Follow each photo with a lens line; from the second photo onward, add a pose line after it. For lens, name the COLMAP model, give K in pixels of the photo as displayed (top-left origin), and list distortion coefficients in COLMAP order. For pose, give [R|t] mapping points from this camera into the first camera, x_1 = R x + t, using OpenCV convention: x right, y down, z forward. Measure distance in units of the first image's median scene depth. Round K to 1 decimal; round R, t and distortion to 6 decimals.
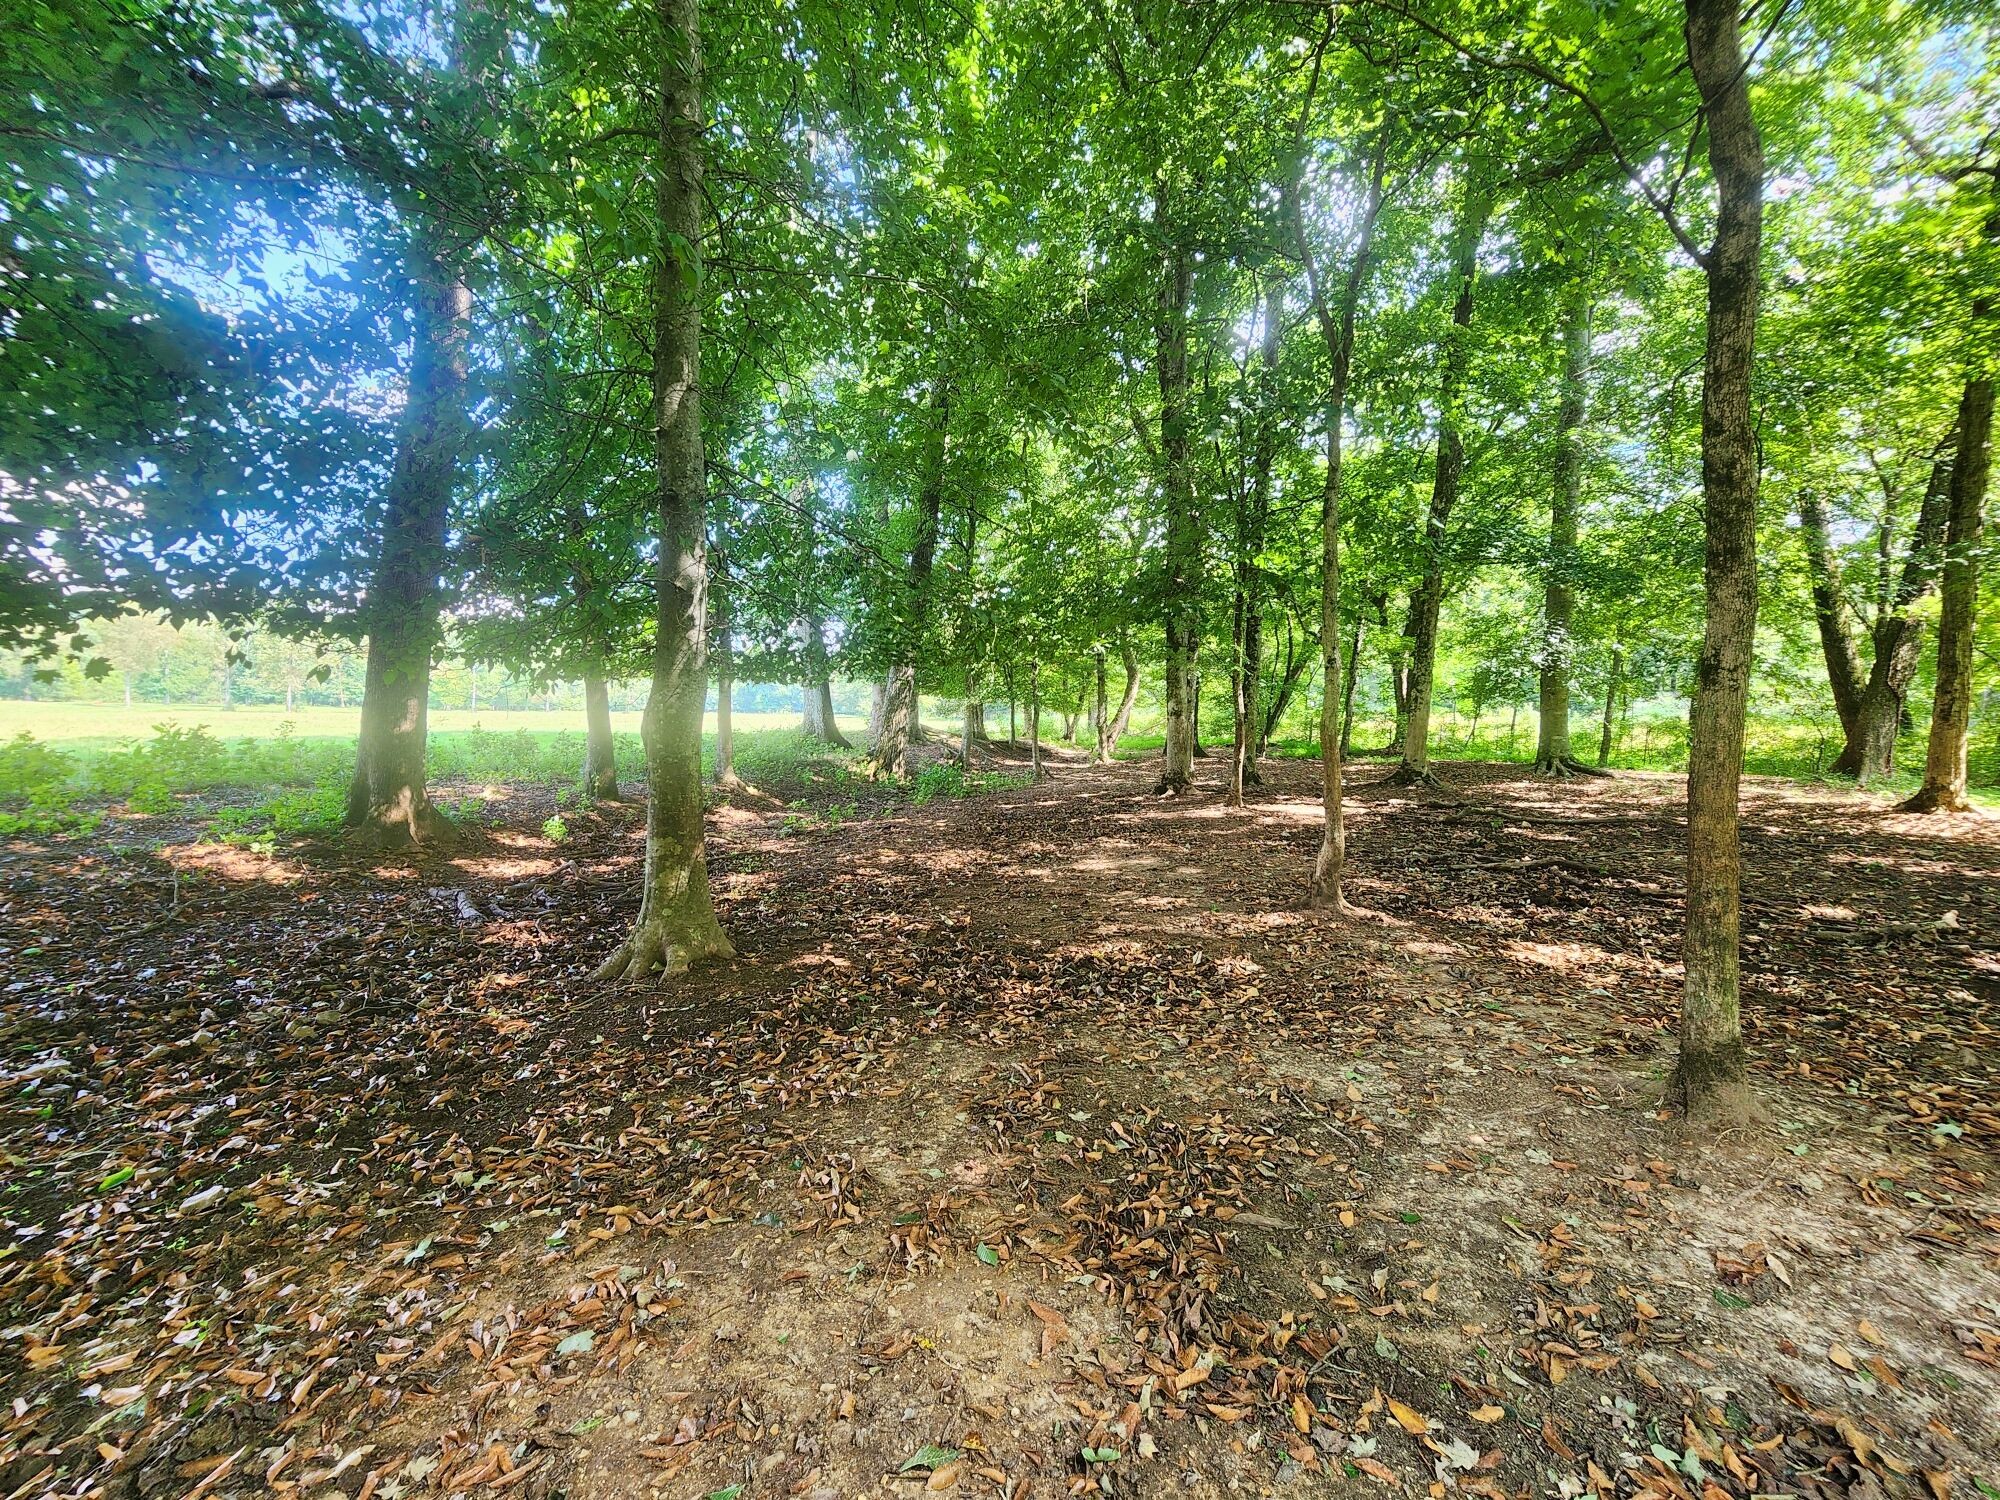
lens RADIAL K [[859.8, 0, 1000.0], [0, 859.8, 750.0], [0, 0, 1]] dist [-0.000041, 0.005534]
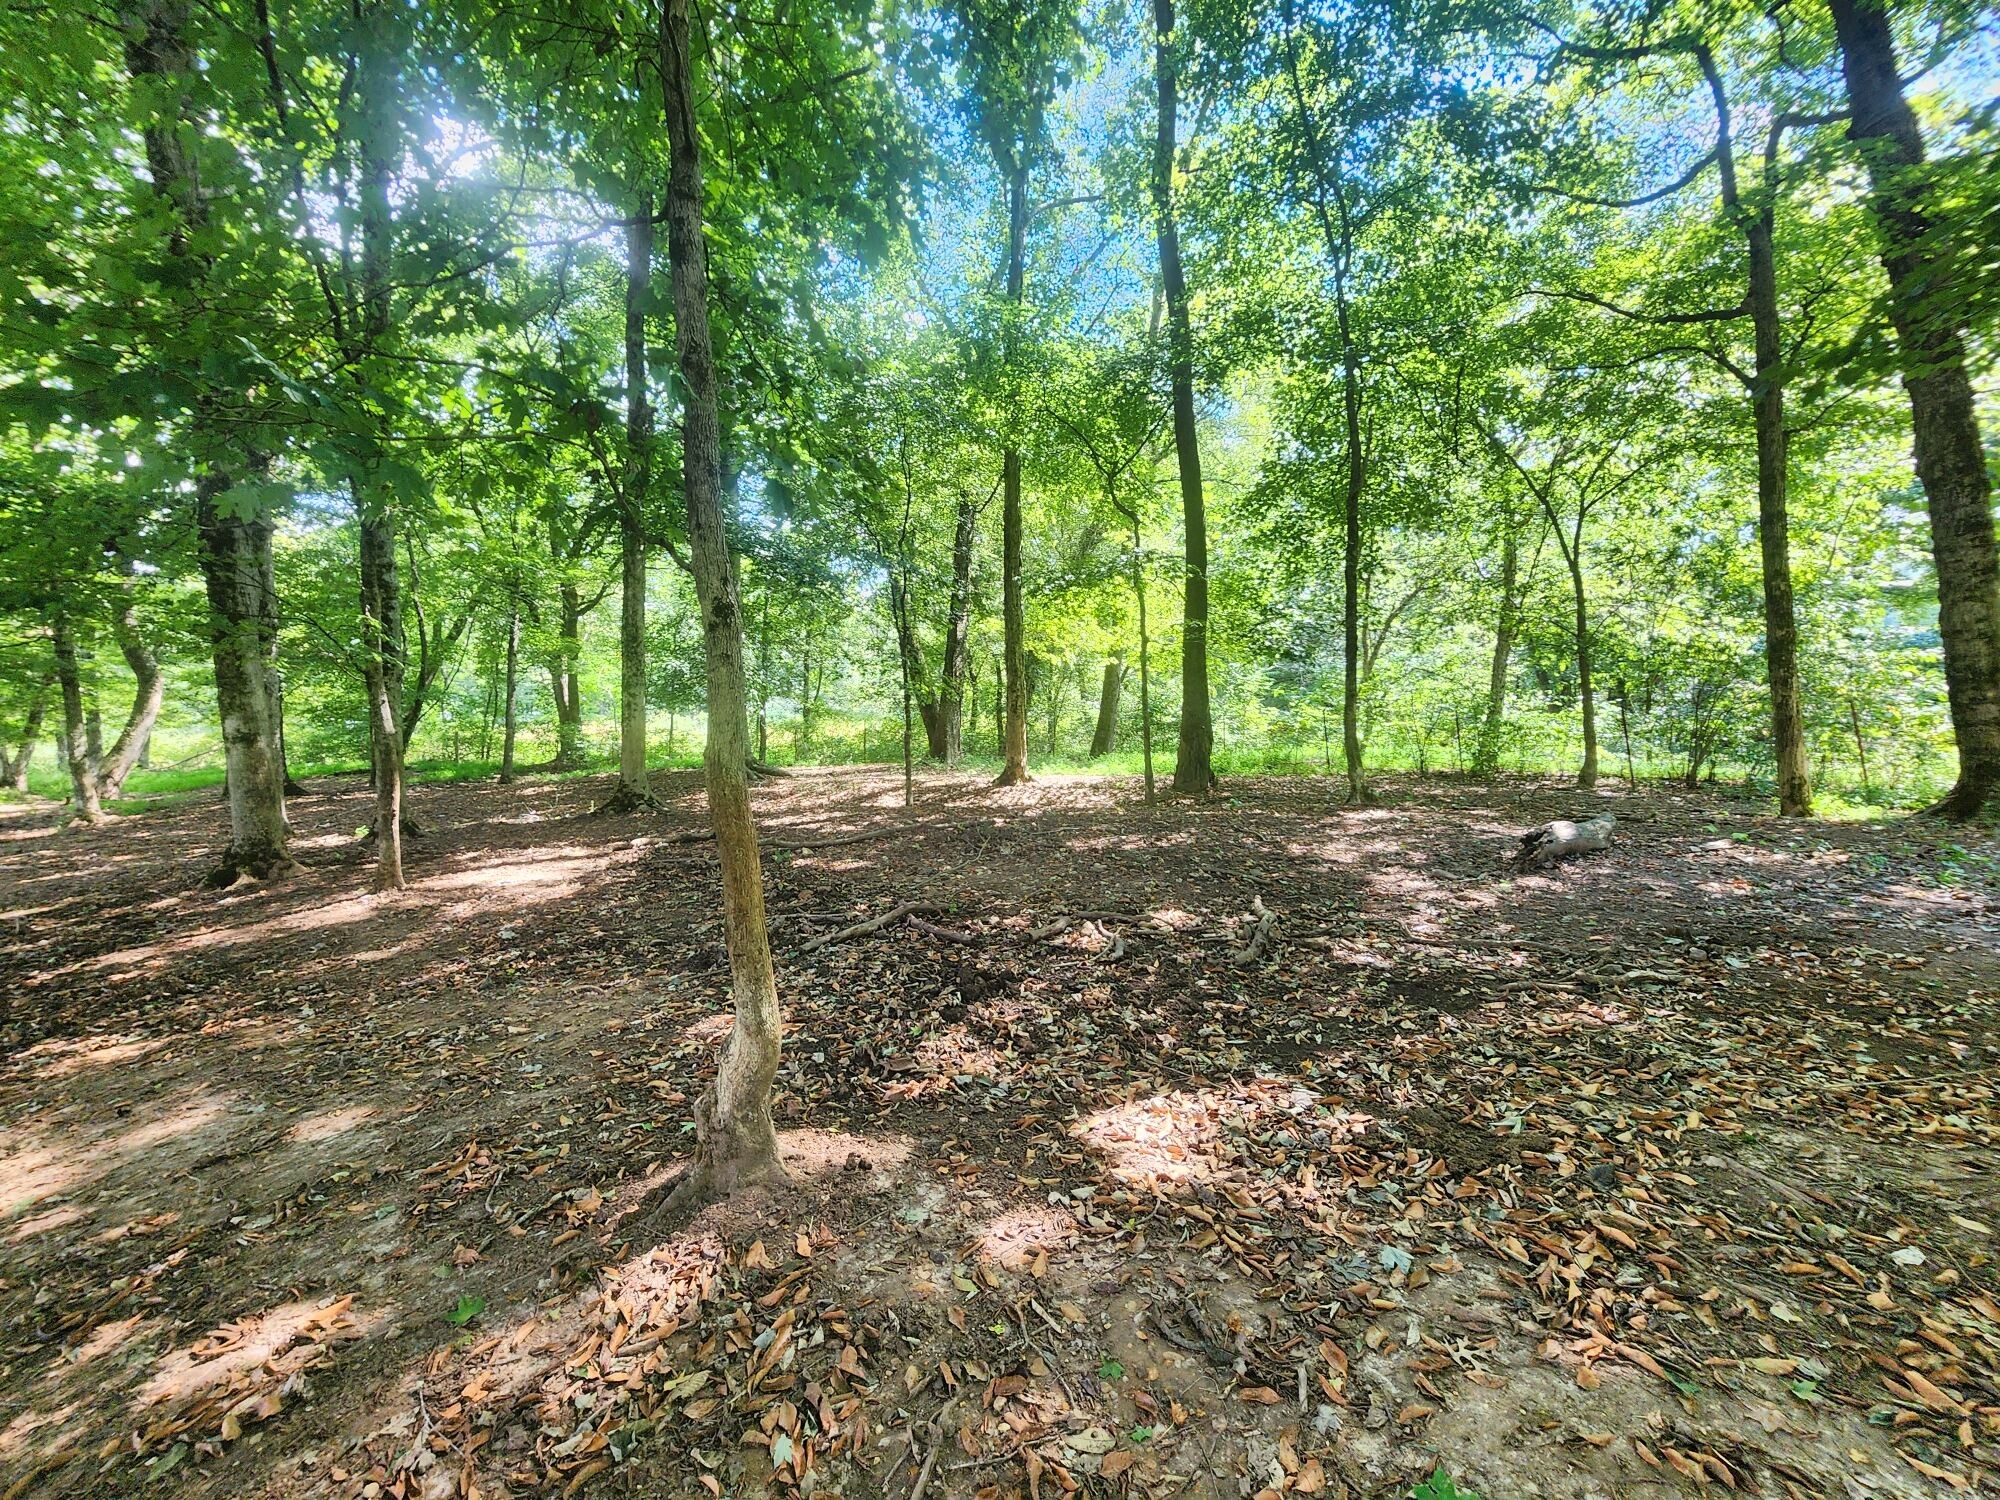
lens RADIAL K [[859.8, 0, 1000.0], [0, 859.8, 750.0], [0, 0, 1]] dist [-0.000041, 0.005534]
pose [[0.601982, -0.063384, 0.795990, 0.037753], [0.070288, 0.997181, 0.026249, -0.011324], [-0.795411, 0.040147, 0.604740, 0.192930]]
